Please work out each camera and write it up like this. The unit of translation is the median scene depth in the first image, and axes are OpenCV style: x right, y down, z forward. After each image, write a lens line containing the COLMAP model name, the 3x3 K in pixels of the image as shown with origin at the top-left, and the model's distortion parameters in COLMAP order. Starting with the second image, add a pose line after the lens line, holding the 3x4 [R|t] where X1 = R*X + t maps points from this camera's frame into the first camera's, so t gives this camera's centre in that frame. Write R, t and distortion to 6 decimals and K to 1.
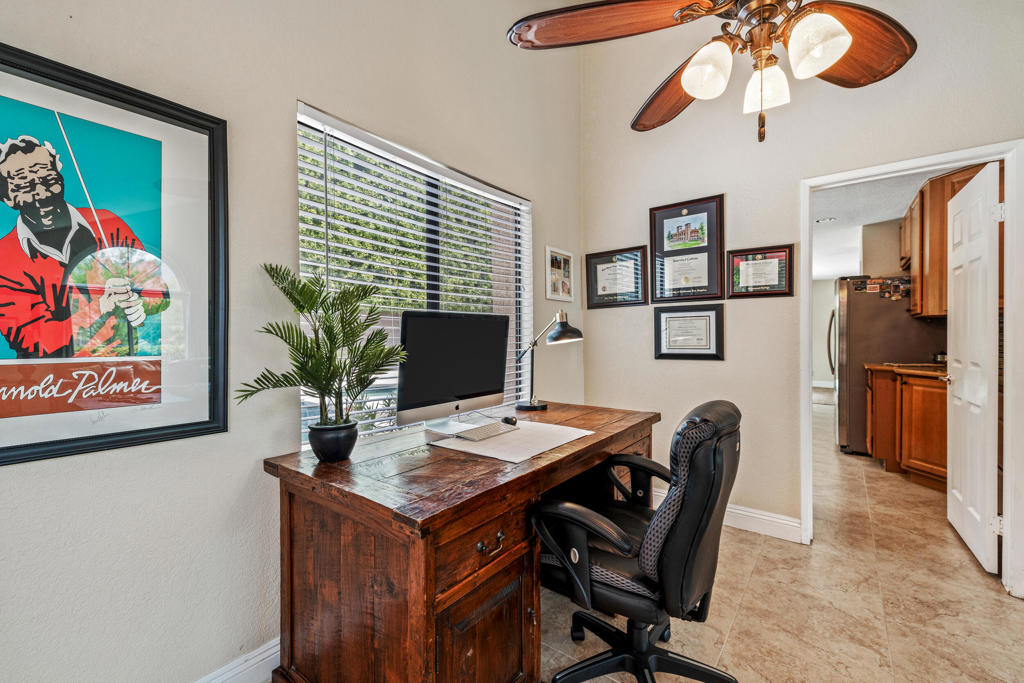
lens RADIAL K [[442.8, 0, 506.1], [0, 442.8, 335.1], [0, 0, 1]] dist [-0.030344, 0.011767]
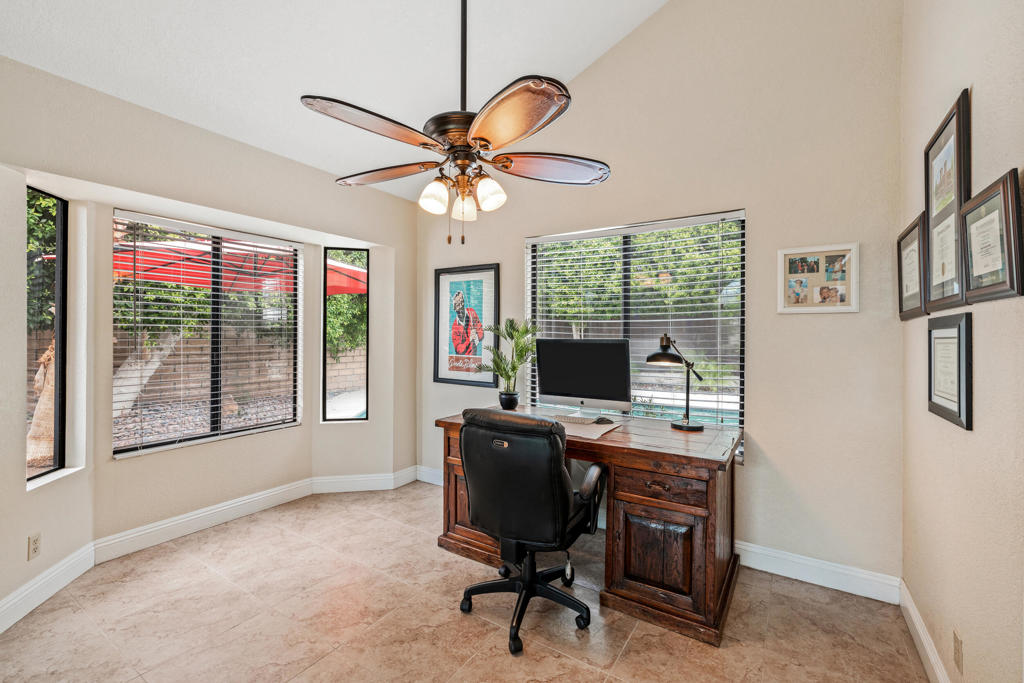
lens RADIAL K [[442.8, 0, 506.1], [0, 442.8, 335.1], [0, 0, 1]] dist [-0.030344, 0.011767]
pose [[0.049499, 0.003894, -0.998767, 1.238500], [-0.004234, 0.999984, 0.003689, -0.060153], [0.998765, 0.004046, 0.049515, 0.613419]]
